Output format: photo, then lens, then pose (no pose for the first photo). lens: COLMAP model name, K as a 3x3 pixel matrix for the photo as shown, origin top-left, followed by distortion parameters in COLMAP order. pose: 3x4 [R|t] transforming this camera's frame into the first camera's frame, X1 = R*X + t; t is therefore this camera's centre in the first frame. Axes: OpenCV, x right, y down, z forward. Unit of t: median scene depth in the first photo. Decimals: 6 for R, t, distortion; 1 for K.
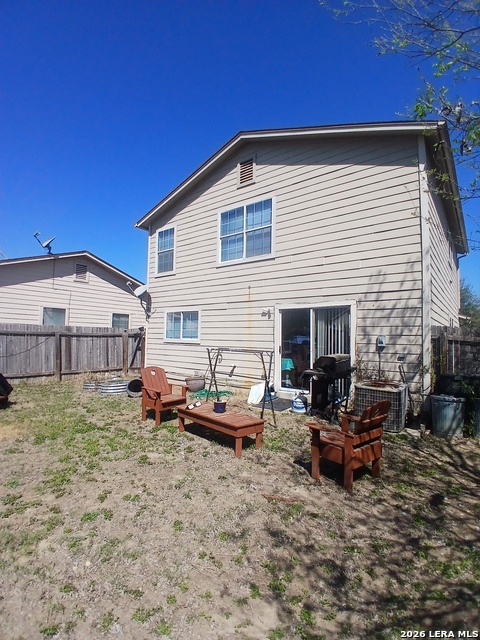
lens RADIAL K [[316.6, 0, 234.7], [0, 316.6, 320.8], [0, 0, 1]] dist [0.012074, -0.054325]
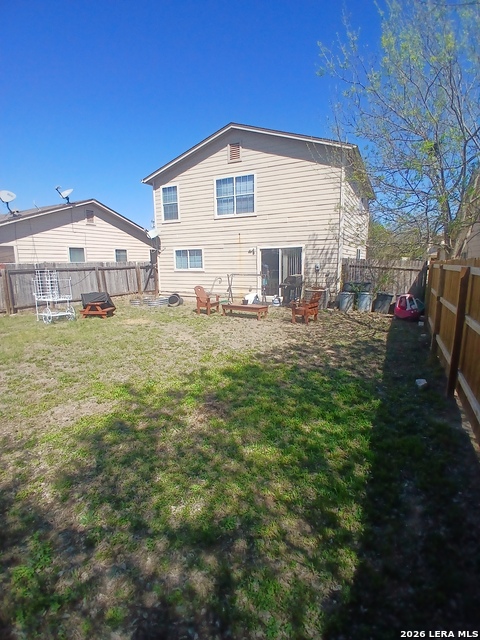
lens RADIAL K [[316.6, 0, 234.7], [0, 316.6, 320.8], [0, 0, 1]] dist [0.012074, -0.054325]
pose [[0.979316, -0.068821, 0.190272, -0.346158], [0.022101, 0.971134, 0.237507, -0.070335], [-0.201125, -0.228389, 0.952569, -0.666120]]
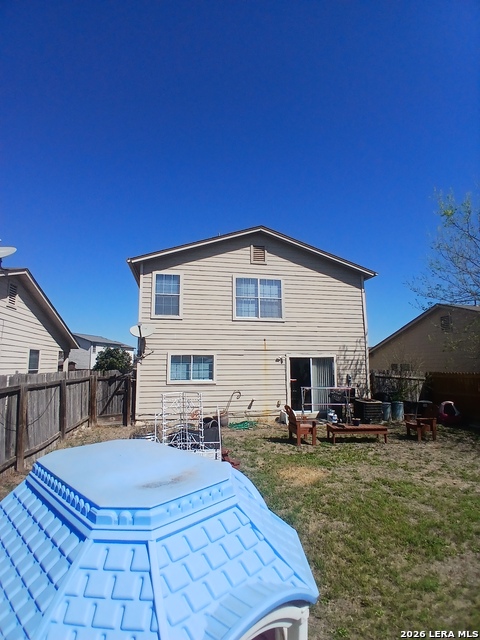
lens RADIAL K [[316.6, 0, 234.7], [0, 316.6, 320.8], [0, 0, 1]] dist [0.012074, -0.054325]
pose [[0.662863, 0.082987, 0.744128, -1.203879], [-0.026600, 0.995822, -0.087361, -0.073777], [-0.748268, 0.038114, 0.662300, 0.221066]]
